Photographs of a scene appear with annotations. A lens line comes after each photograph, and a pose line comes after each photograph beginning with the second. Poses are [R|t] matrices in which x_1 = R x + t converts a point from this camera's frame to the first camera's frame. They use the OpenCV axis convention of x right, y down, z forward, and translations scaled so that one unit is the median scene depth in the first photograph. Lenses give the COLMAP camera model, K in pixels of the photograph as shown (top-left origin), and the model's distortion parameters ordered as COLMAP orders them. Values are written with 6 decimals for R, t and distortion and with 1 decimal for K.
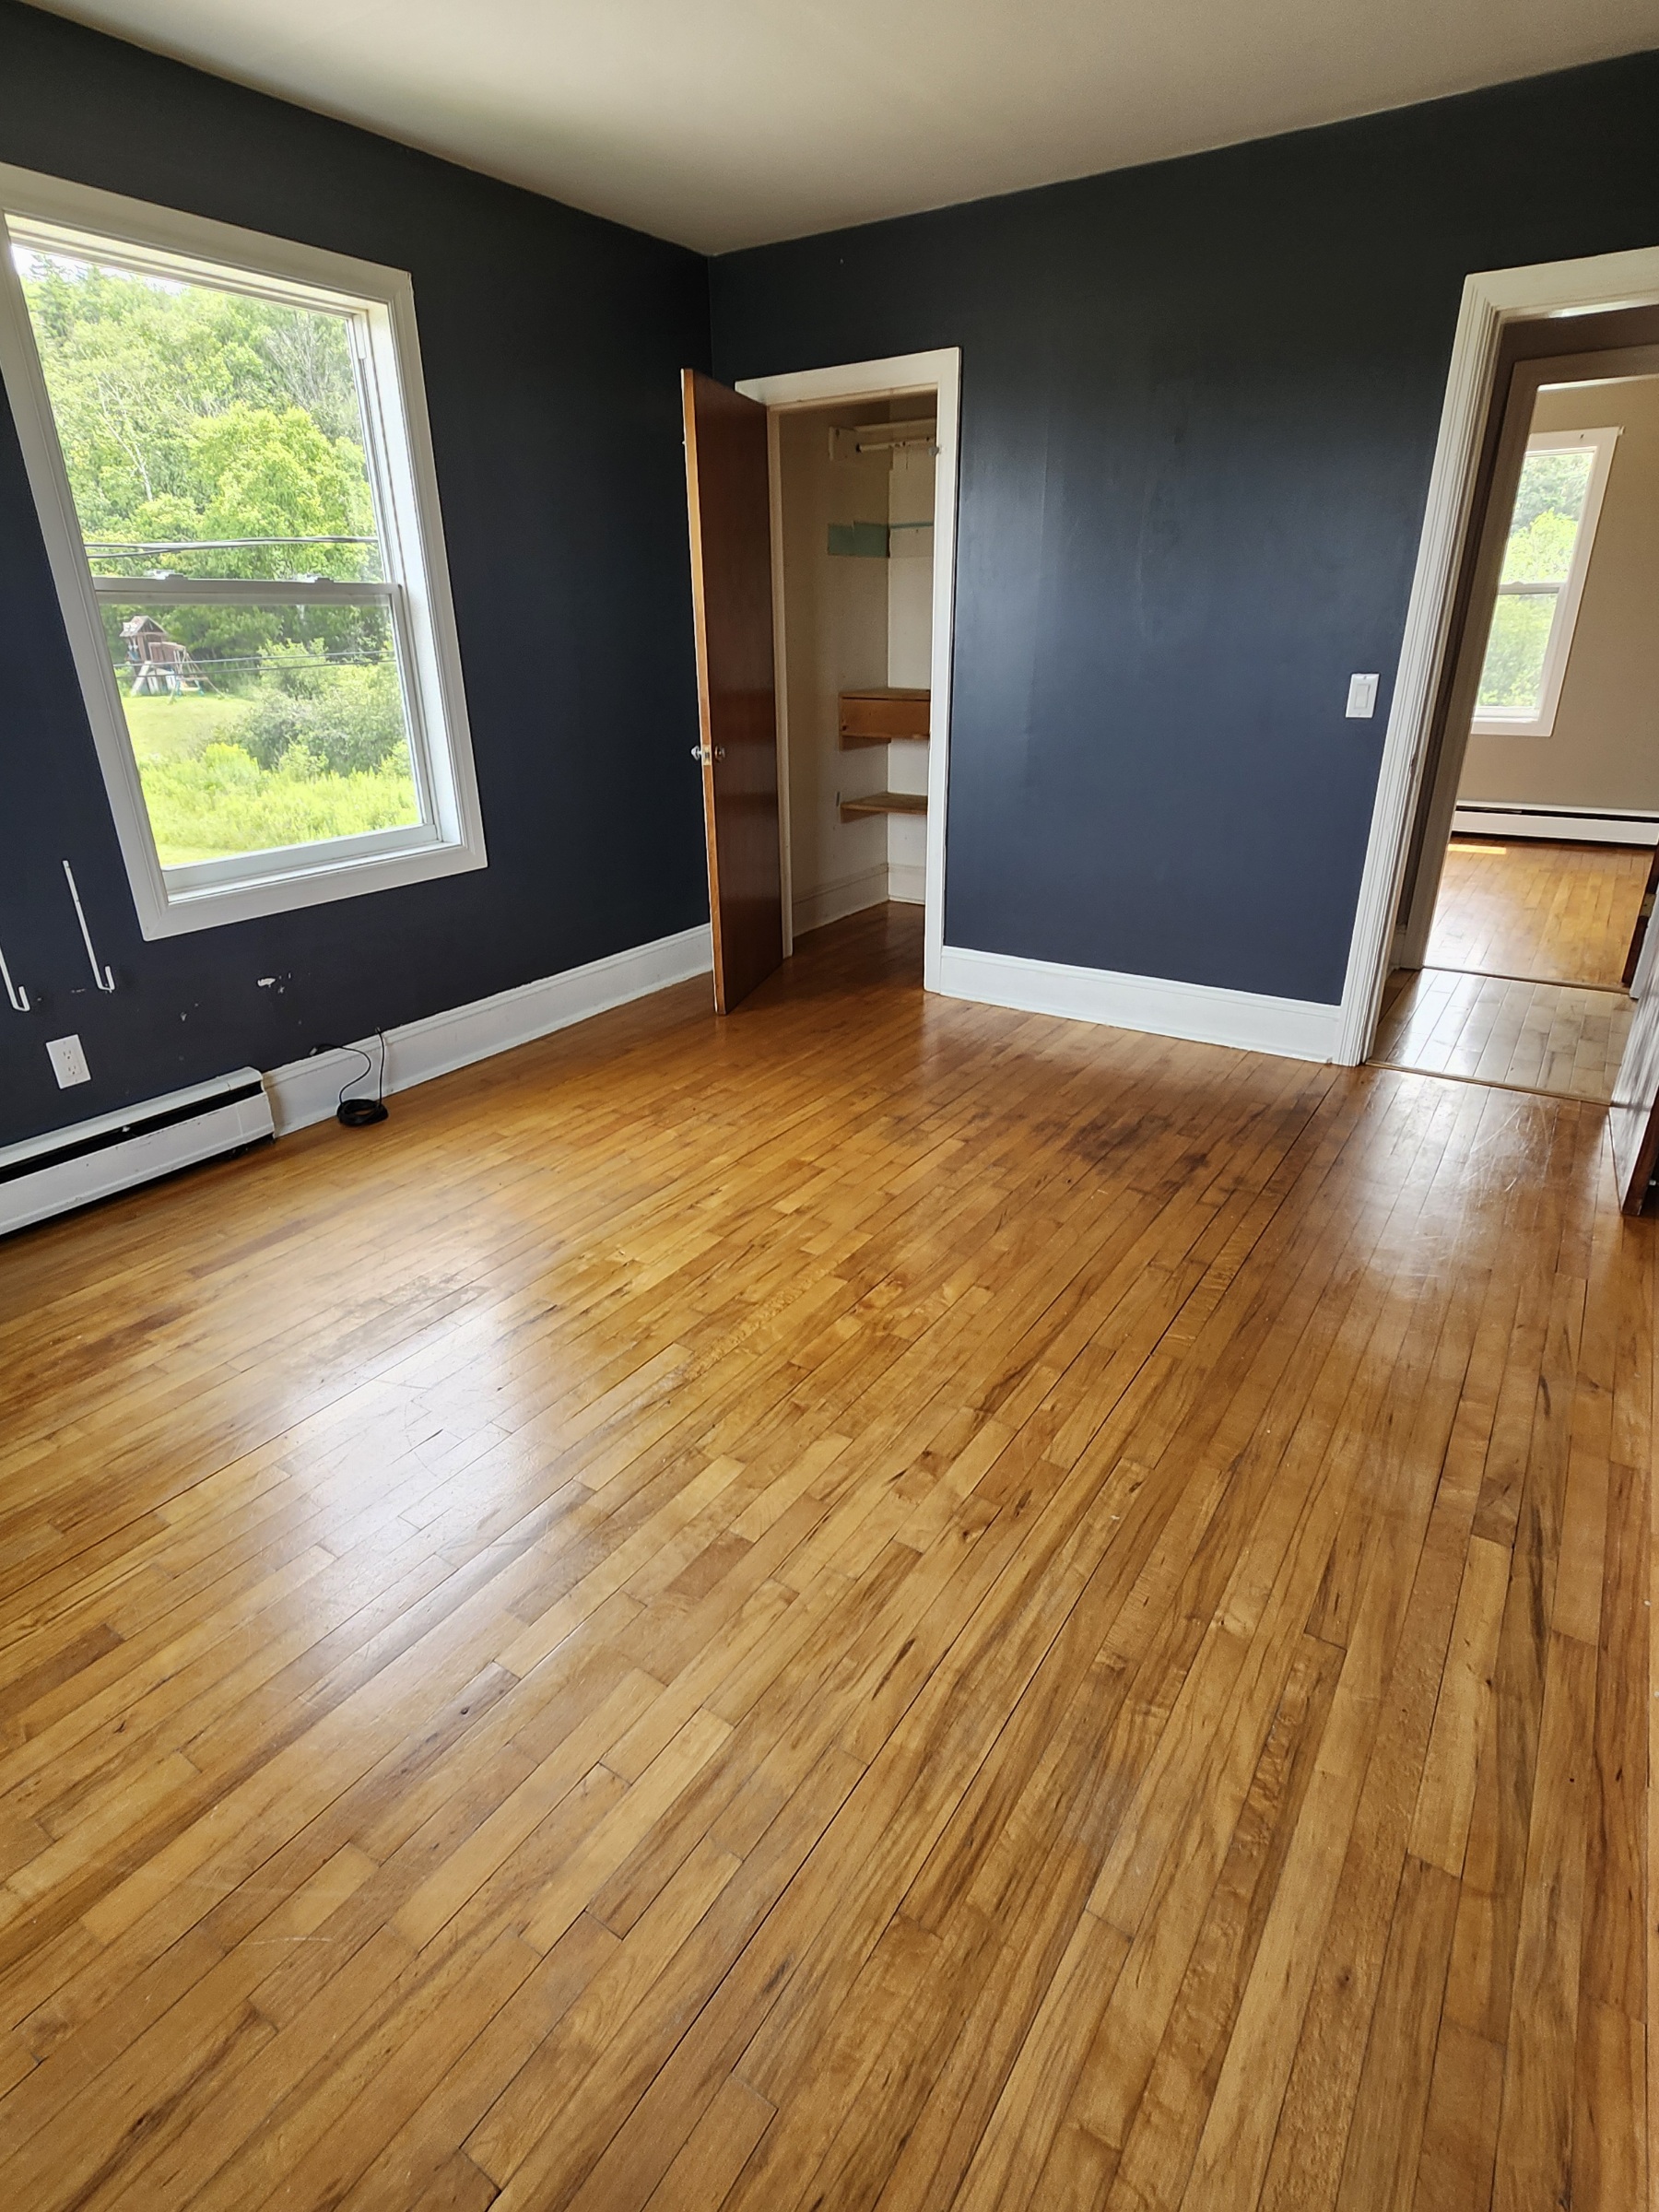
lens RADIAL K [[1113.9, 0, 824.1], [0, 1113.9, 1101.8], [0, 0, 1]] dist [0.000486, 0.000291]
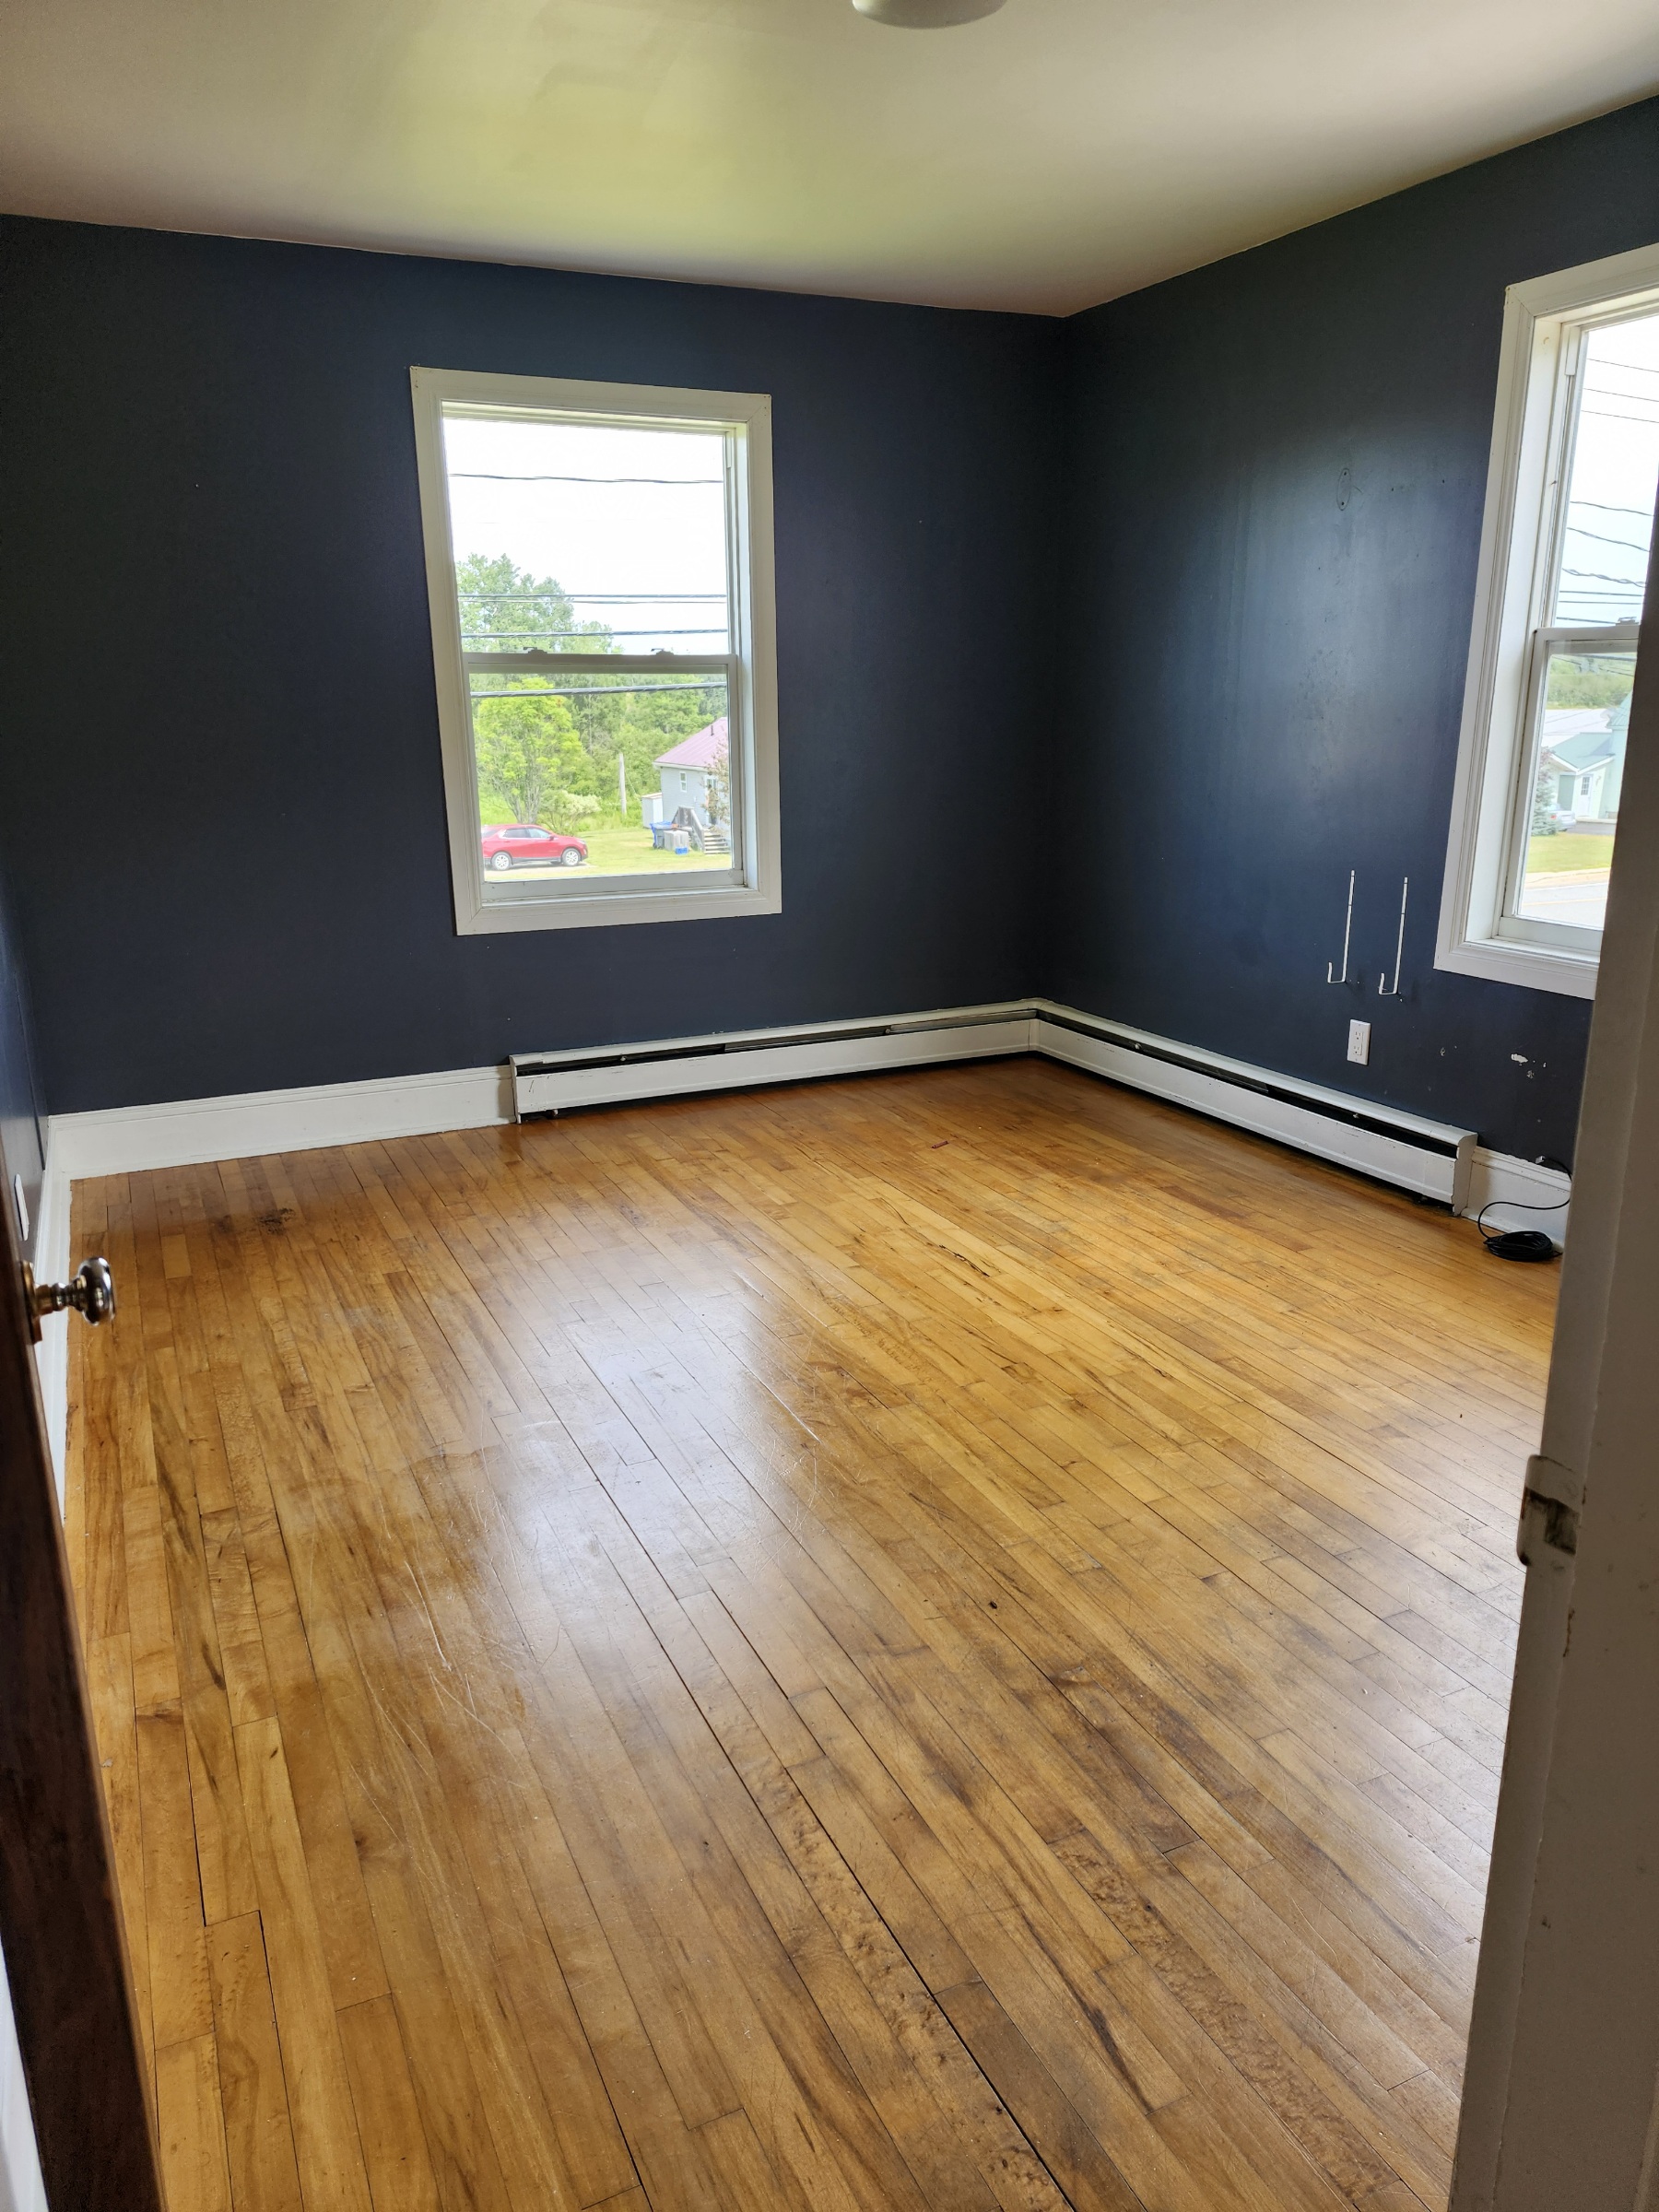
lens RADIAL K [[1503.9, 0, 829.5], [0, 1503.9, 1106.7], [0, 0, 1]] dist [0.013790, 0.000486]
pose [[-0.509253, 0.244405, -0.825184, 0.902294], [-0.321081, 0.835643, 0.445654, -0.500506], [0.798479, 0.491902, -0.347079, 1.143227]]
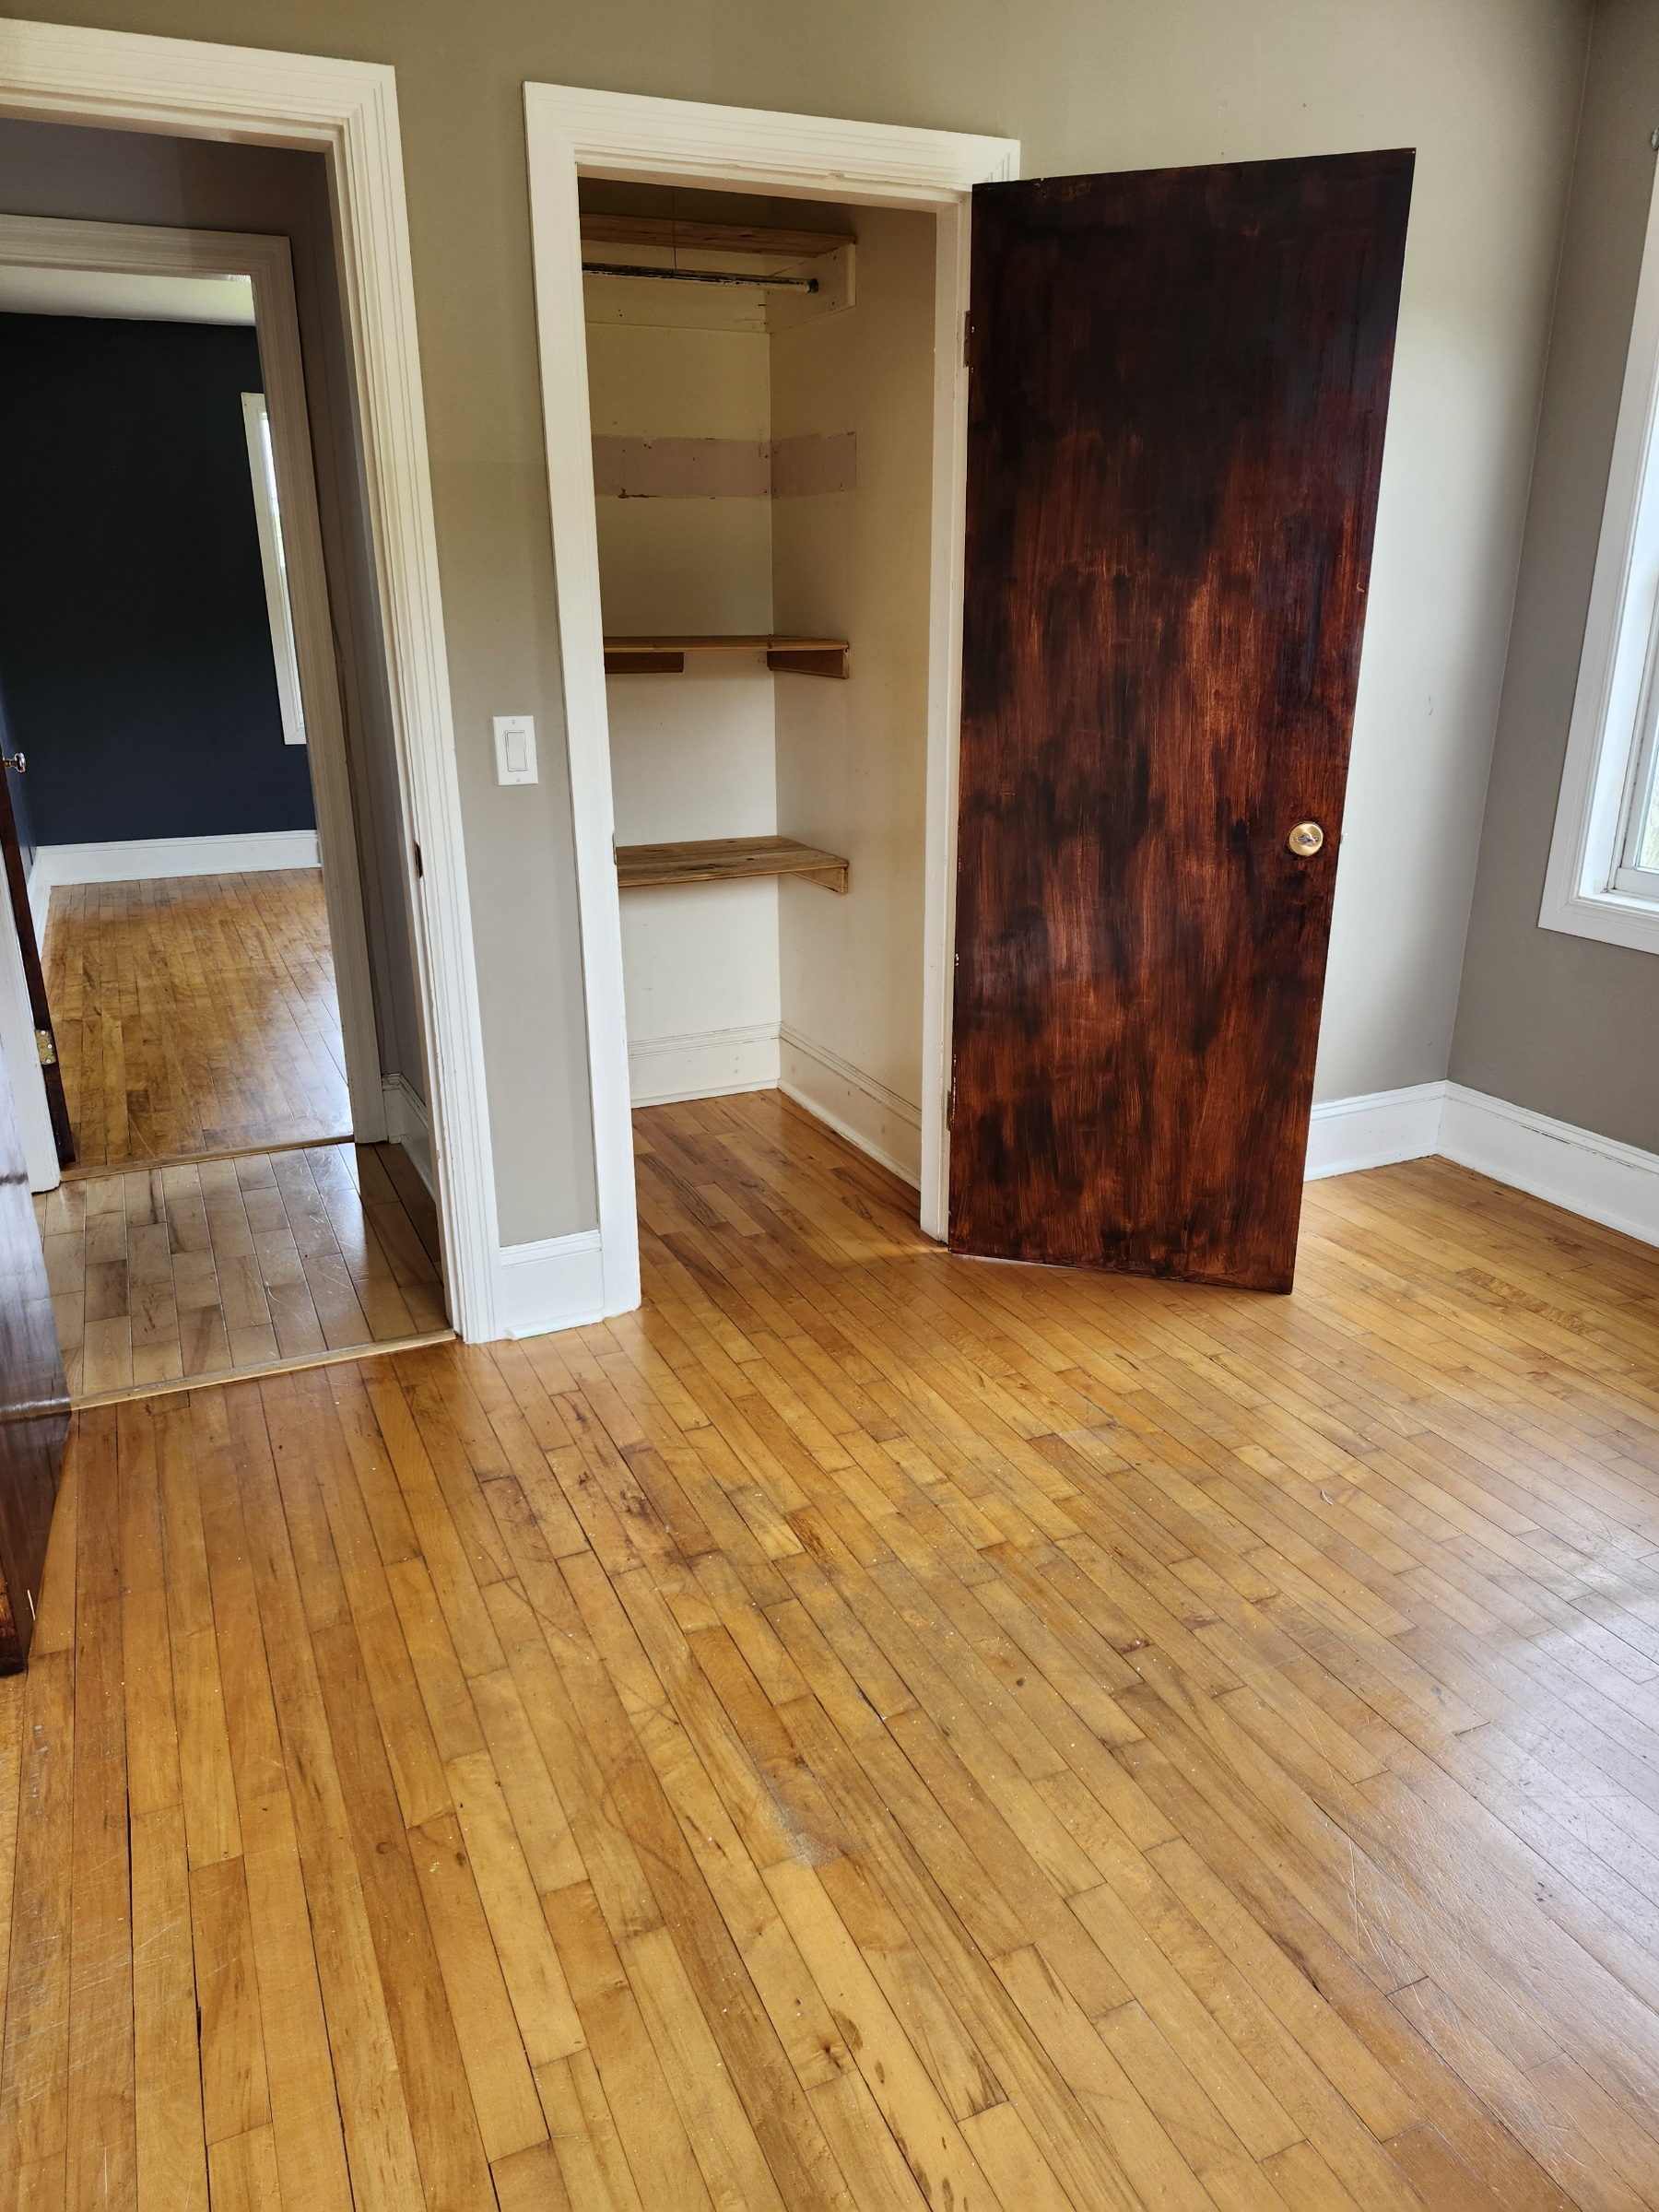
lens RADIAL K [[1503.9, 0, 824.8], [0, 1503.9, 1106.7], [0, 0, 1]] dist [0.013790, 0.000486]
pose [[-0.522608, 0.297610, -0.798943, 1.559882], [-0.321614, 0.799047, 0.508024, -0.964405], [0.789586, 0.522449, -0.321872, 2.149867]]
